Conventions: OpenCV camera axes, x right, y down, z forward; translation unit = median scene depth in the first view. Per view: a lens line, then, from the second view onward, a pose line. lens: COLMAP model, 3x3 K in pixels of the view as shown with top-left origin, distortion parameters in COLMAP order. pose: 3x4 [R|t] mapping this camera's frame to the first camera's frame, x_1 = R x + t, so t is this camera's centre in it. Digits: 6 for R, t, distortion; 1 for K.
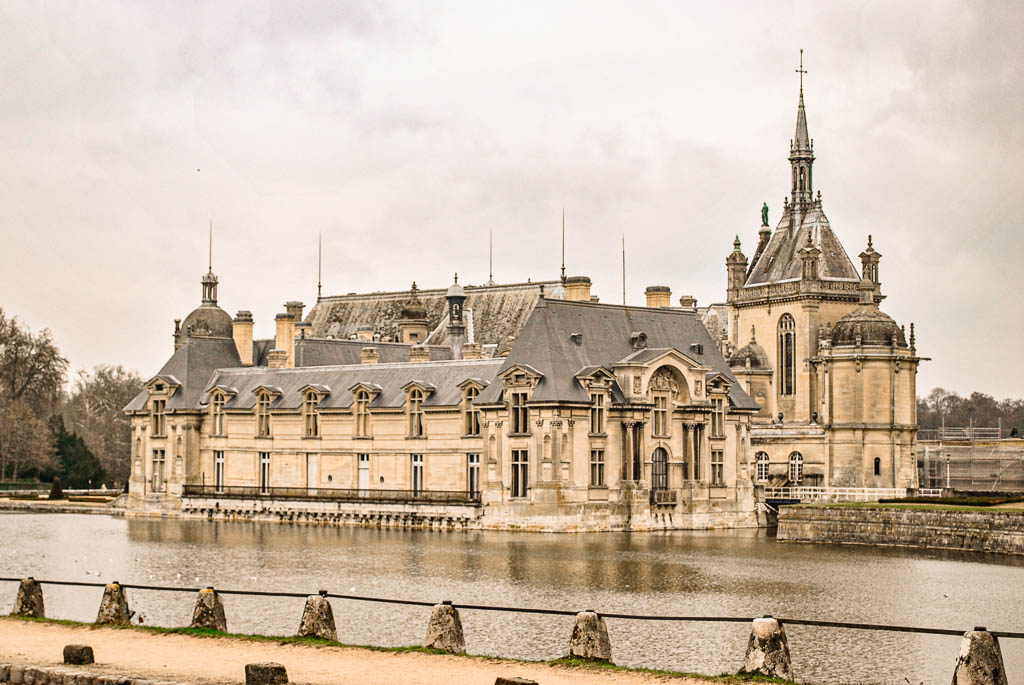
lens RADIAL K [[2014.2, 0, 447.5], [0, 2014.2, 289.1], [0, 0, 1]] dist [0.001068, -0.026421]
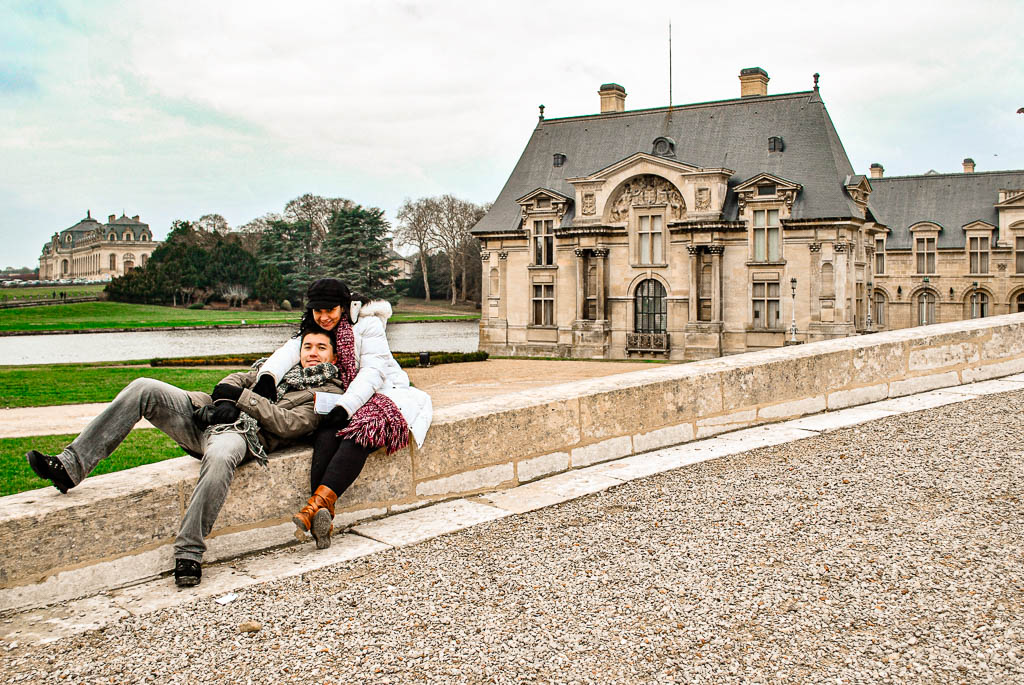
lens RADIAL K [[1030.4, 0, 511.3], [0, 1030.4, 294.8], [0, 0, 1]] dist [-0.071770, -0.005488]
pose [[0.198259, -0.009749, -0.980101, 0.475397], [0.083261, 0.996504, 0.006930, 0.075019], [0.976607, -0.082978, 0.198377, 0.840105]]
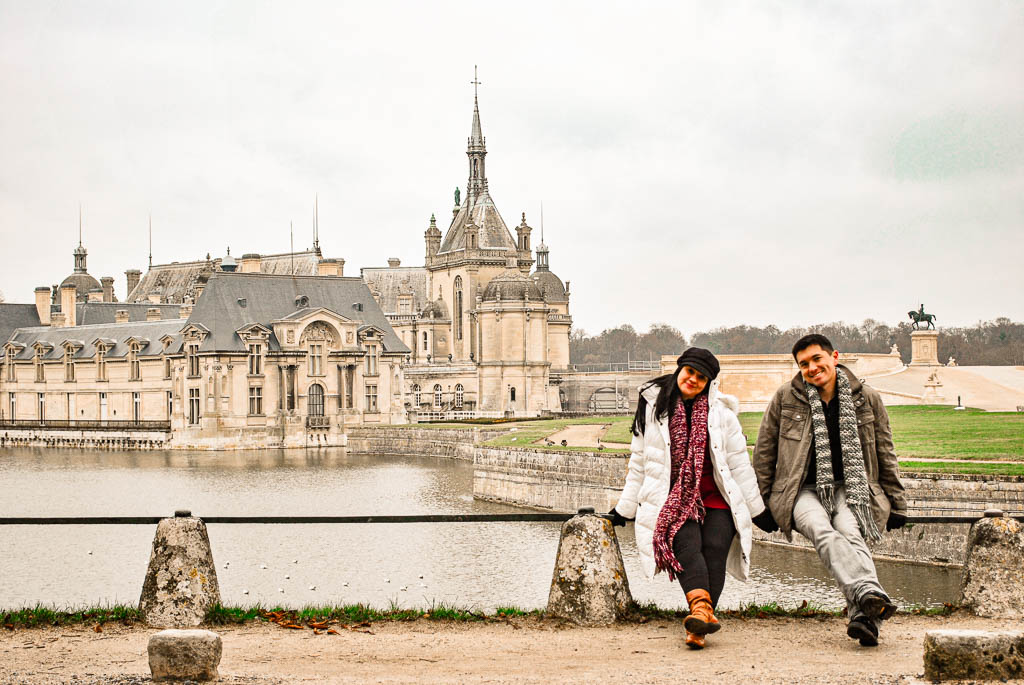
lens RADIAL K [[1800.8, 0, 512.0], [0, 1800.8, 342.5], [0, 0, 1]] dist [0.002237, 0.059190]
pose [[0.999747, -0.020550, -0.009179, 0.236088], [0.021057, 0.998034, 0.059039, -0.013716], [0.007948, -0.059218, 0.998213, -0.154918]]
